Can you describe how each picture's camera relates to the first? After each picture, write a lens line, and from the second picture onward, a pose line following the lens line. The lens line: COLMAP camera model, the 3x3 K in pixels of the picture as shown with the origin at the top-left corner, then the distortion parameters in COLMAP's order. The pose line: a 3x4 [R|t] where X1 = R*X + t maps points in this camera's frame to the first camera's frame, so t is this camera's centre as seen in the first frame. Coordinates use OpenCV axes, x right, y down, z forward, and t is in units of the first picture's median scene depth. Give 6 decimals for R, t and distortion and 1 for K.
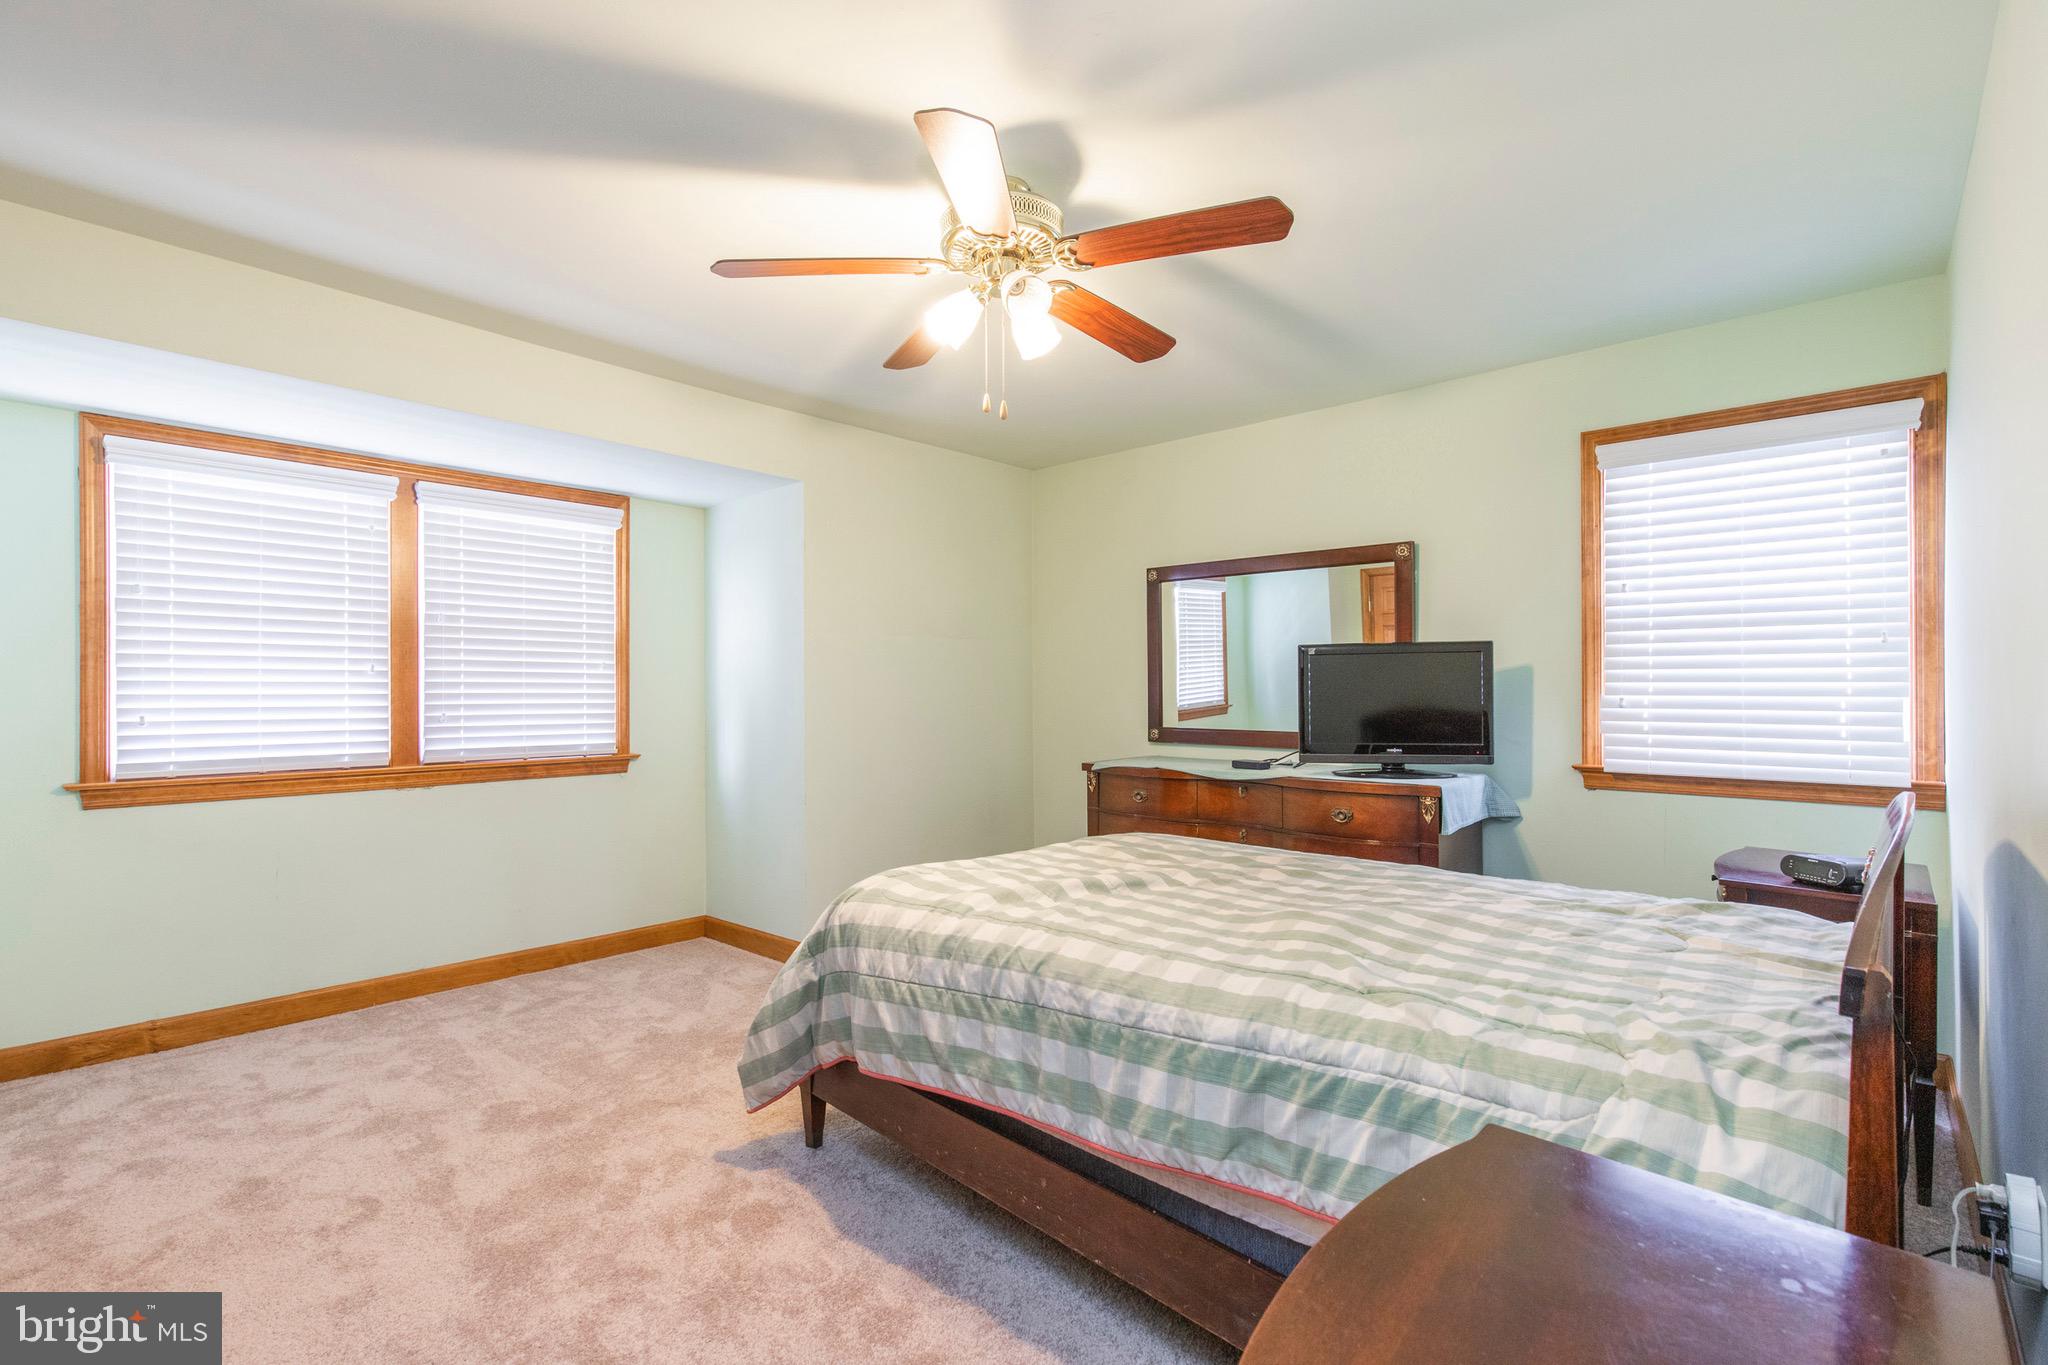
lens RADIAL K [[927.2, 0, 1043.4], [0, 927.2, 689.1], [0, 0, 1]] dist [0.001001, -0.000064]
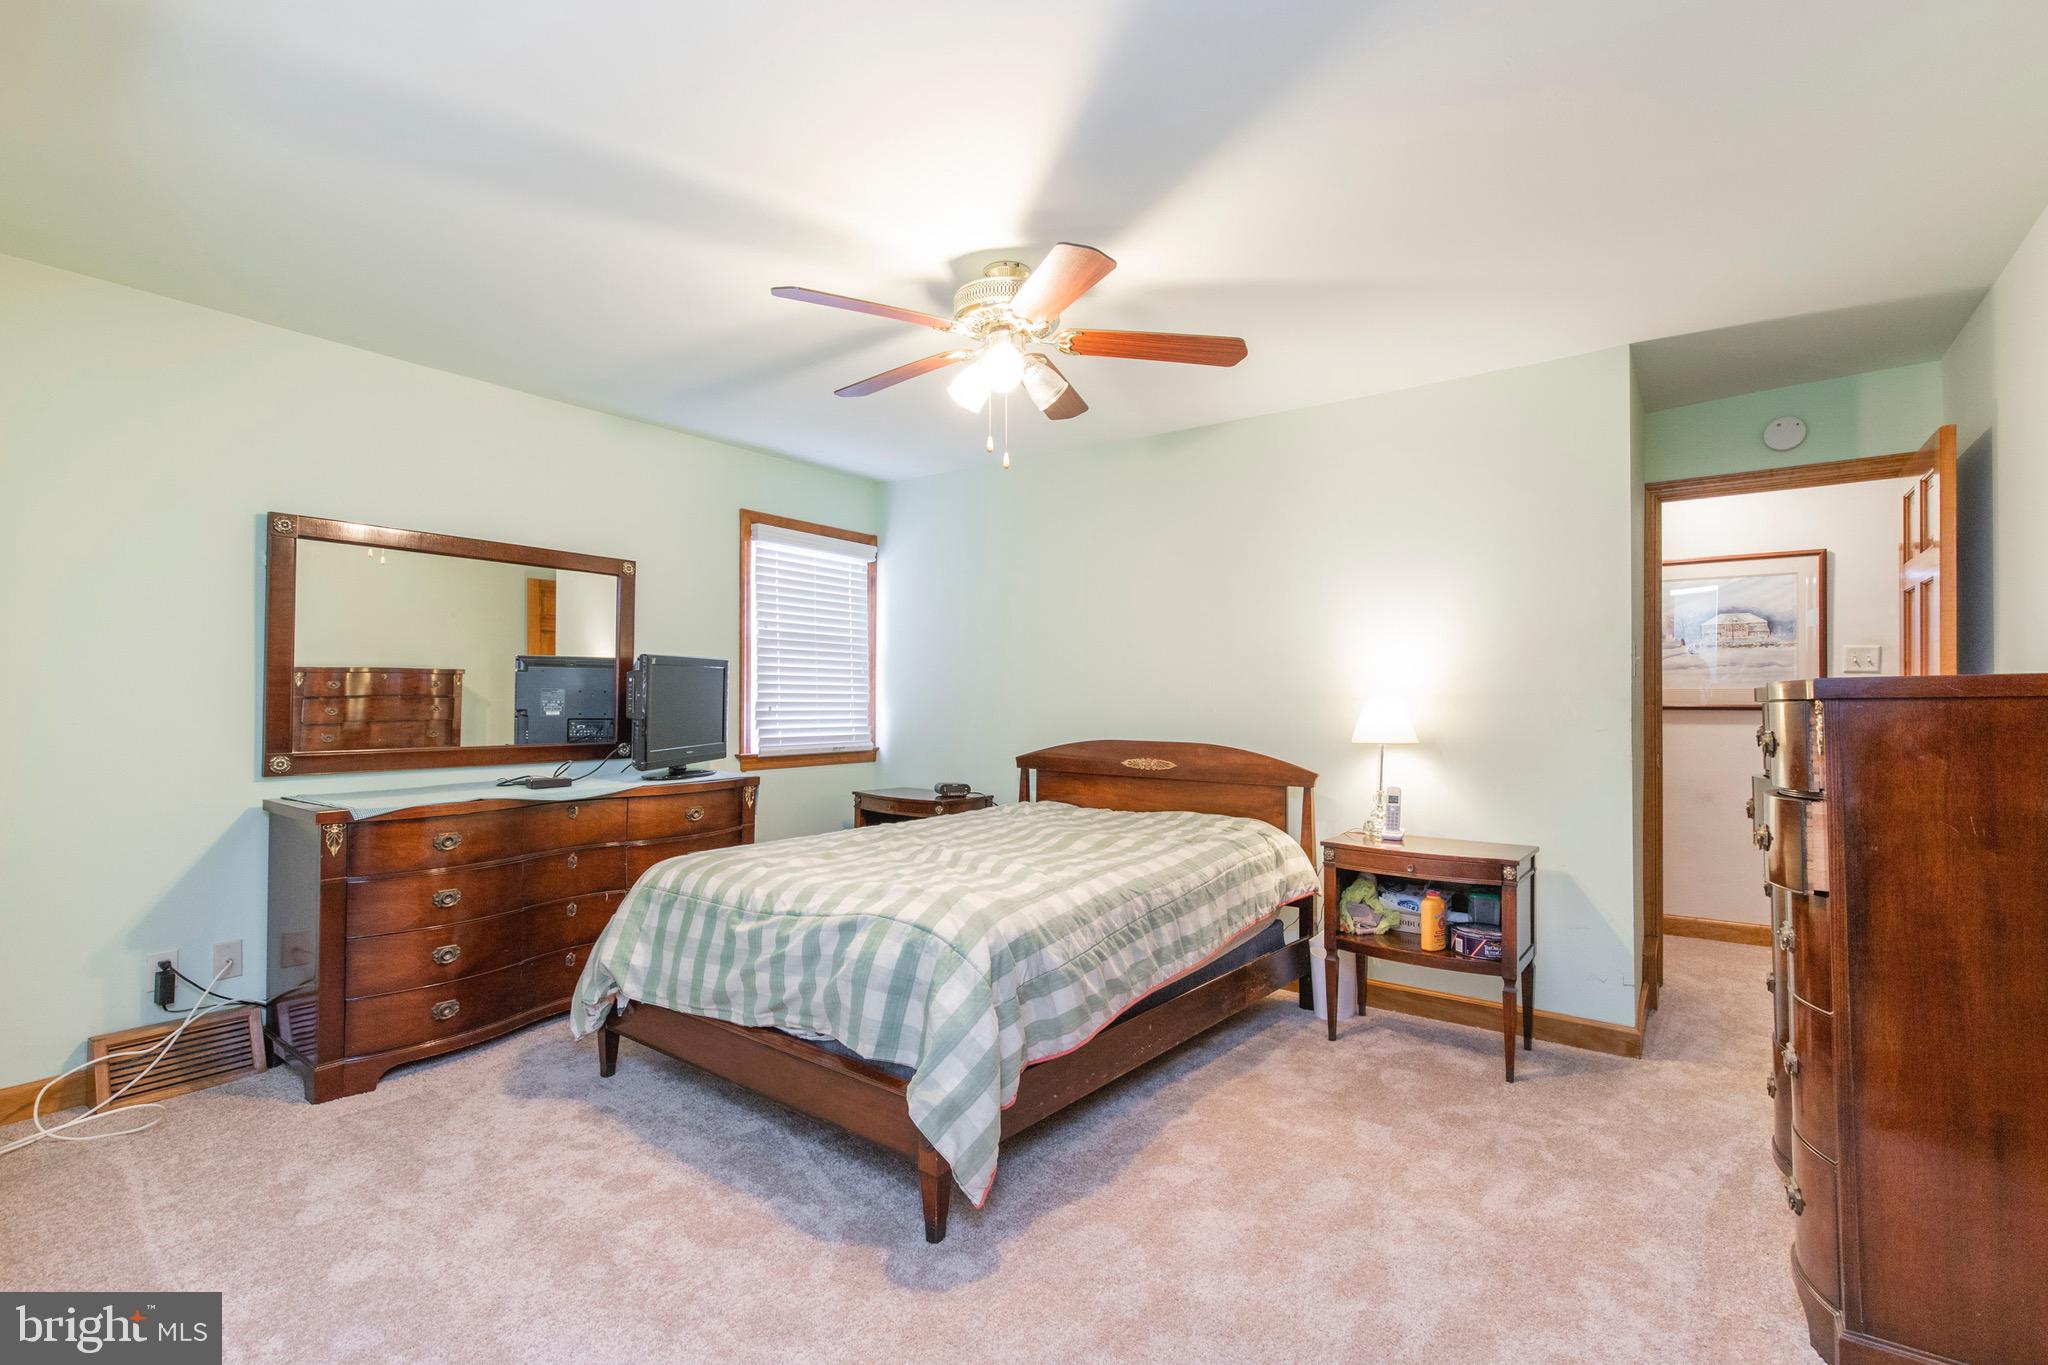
lens RADIAL K [[927.2, 0, 1043.4], [0, 927.2, 689.1], [0, 0, 1]] dist [0.001001, -0.000064]
pose [[-0.107292, 0.008265, 0.994193, -1.319876], [-0.003391, 0.999957, -0.008679, -0.005952], [-0.994222, -0.004302, -0.107259, 1.183645]]
